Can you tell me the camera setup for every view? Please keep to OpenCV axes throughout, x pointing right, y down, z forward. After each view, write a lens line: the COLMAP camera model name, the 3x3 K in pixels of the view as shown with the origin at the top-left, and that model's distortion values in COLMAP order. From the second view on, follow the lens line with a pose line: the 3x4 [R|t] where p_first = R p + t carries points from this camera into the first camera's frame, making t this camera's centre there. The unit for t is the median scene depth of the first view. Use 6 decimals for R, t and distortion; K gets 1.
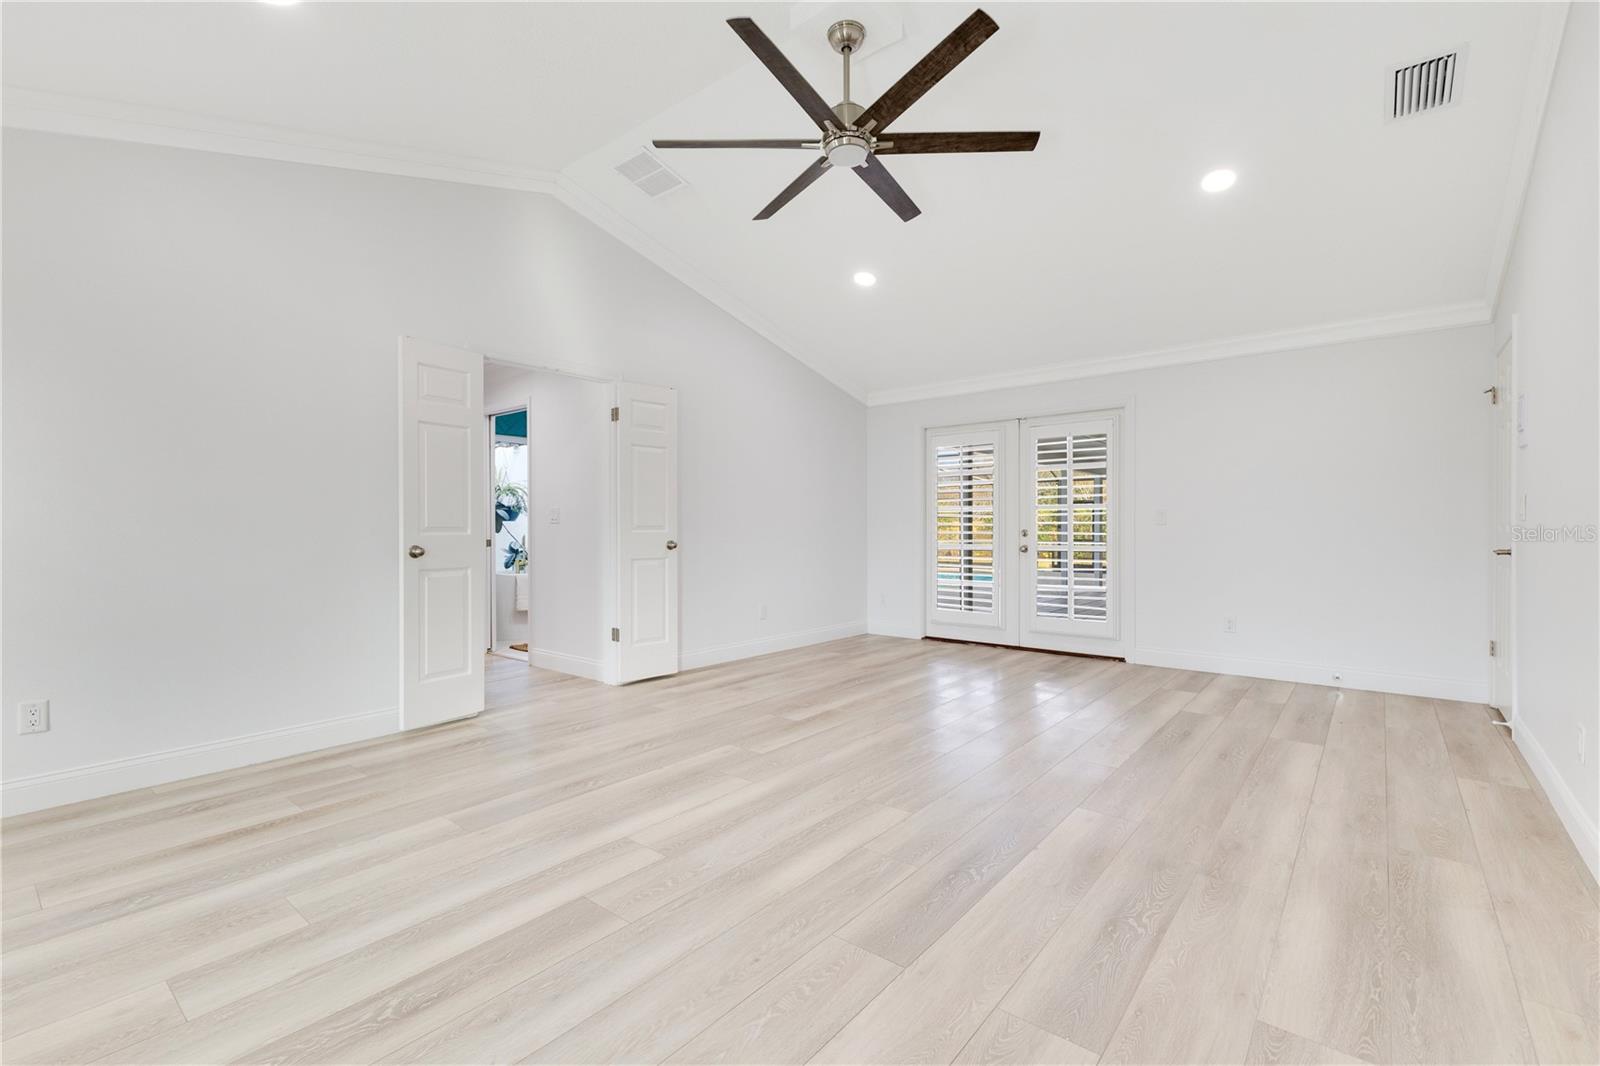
lens RADIAL K [[709.5, 0, 803.4], [0, 709.5, 534.8], [0, 0, 1]] dist [0.009625, -0.001461]
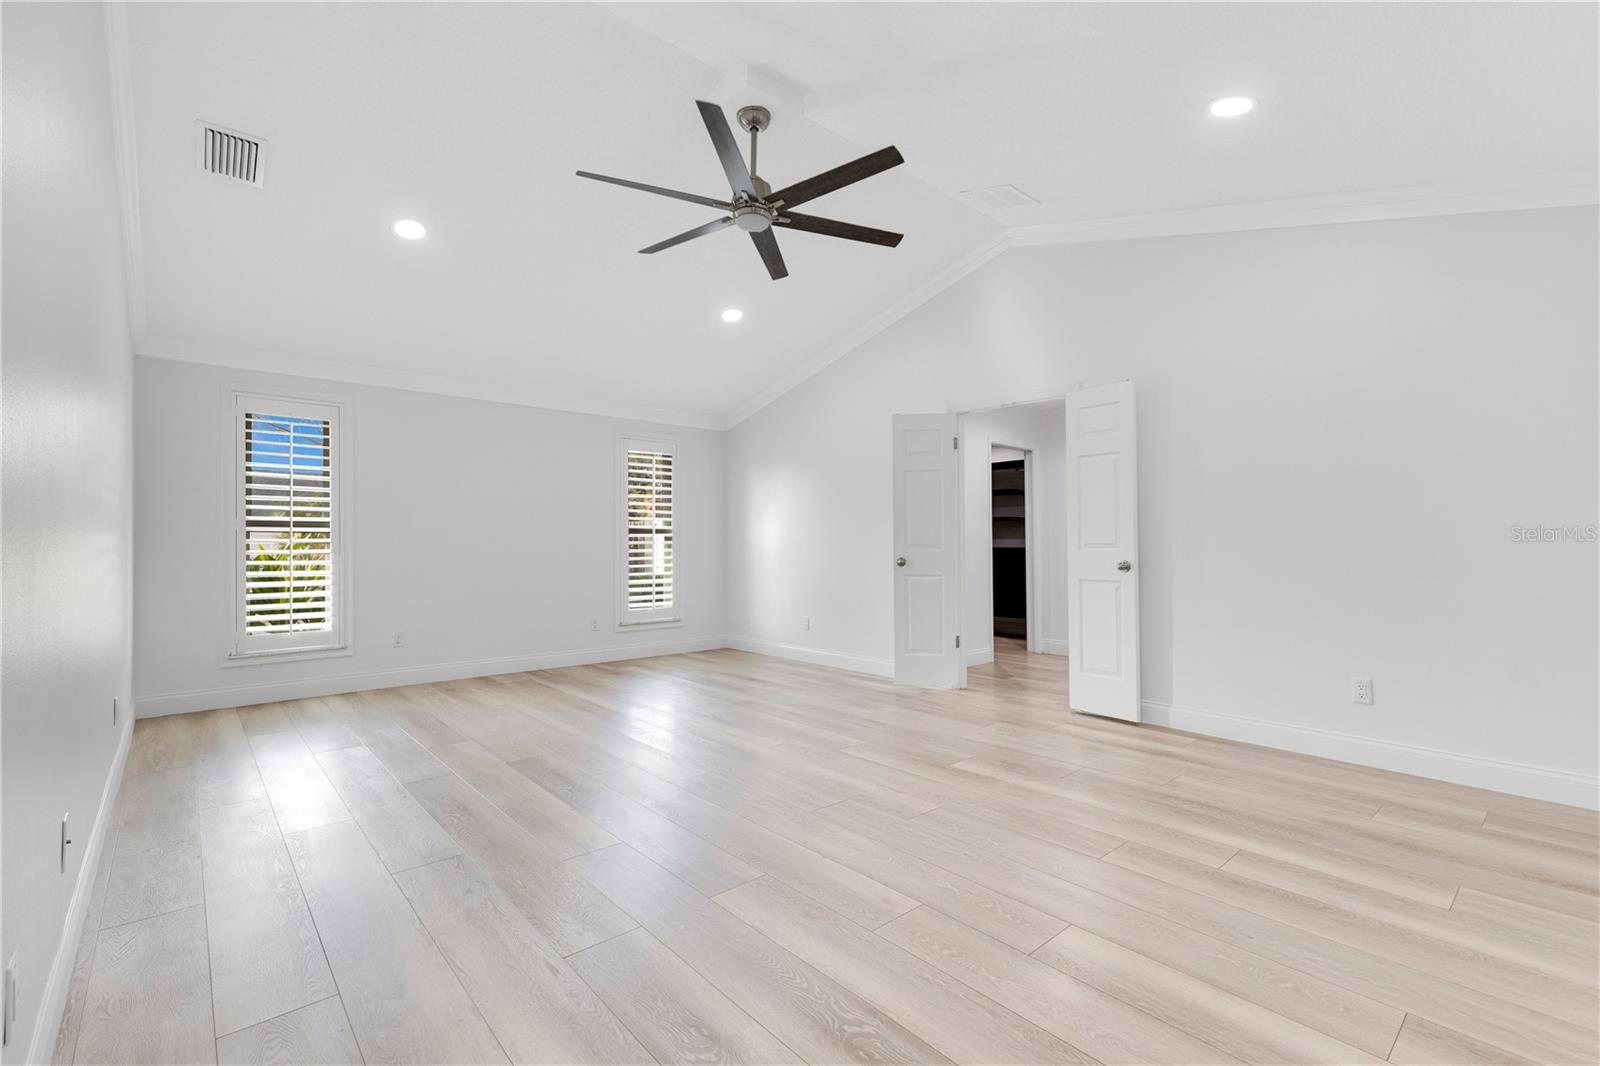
lens RADIAL K [[709.5, 0, 809.7], [0, 709.5, 541.1], [0, 0, 1]] dist [0.009625, -0.001461]
pose [[-0.163280, -0.003815, -0.986572, 1.005751], [-0.009042, 0.999956, -0.002370, -0.013702], [0.986538, 0.008534, -0.163307, 1.096783]]
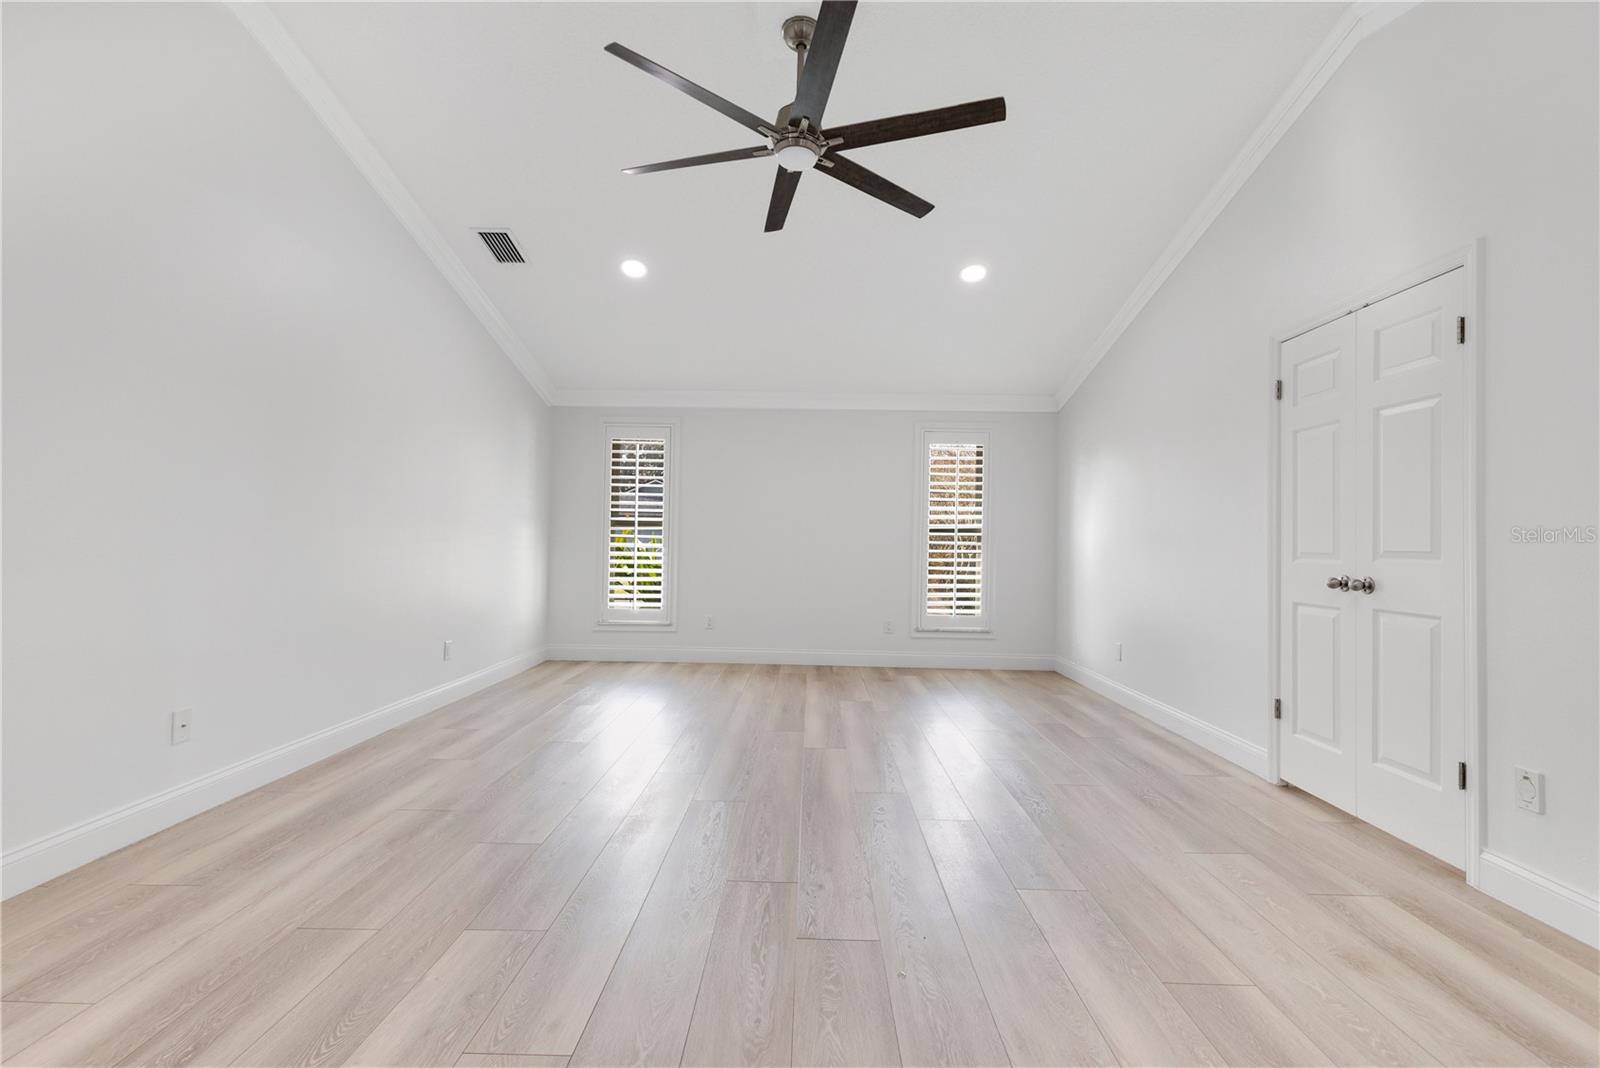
lens RADIAL K [[709.5, 0, 800.4], [0, 709.5, 532.9], [0, 0, 1]] dist [0.009625, -0.001461]
pose [[-0.789497, -0.021465, -0.613379, 0.544681], [-0.023623, 0.999710, -0.004578, -0.018315], [0.613299, 0.010876, -0.789776, 1.514234]]
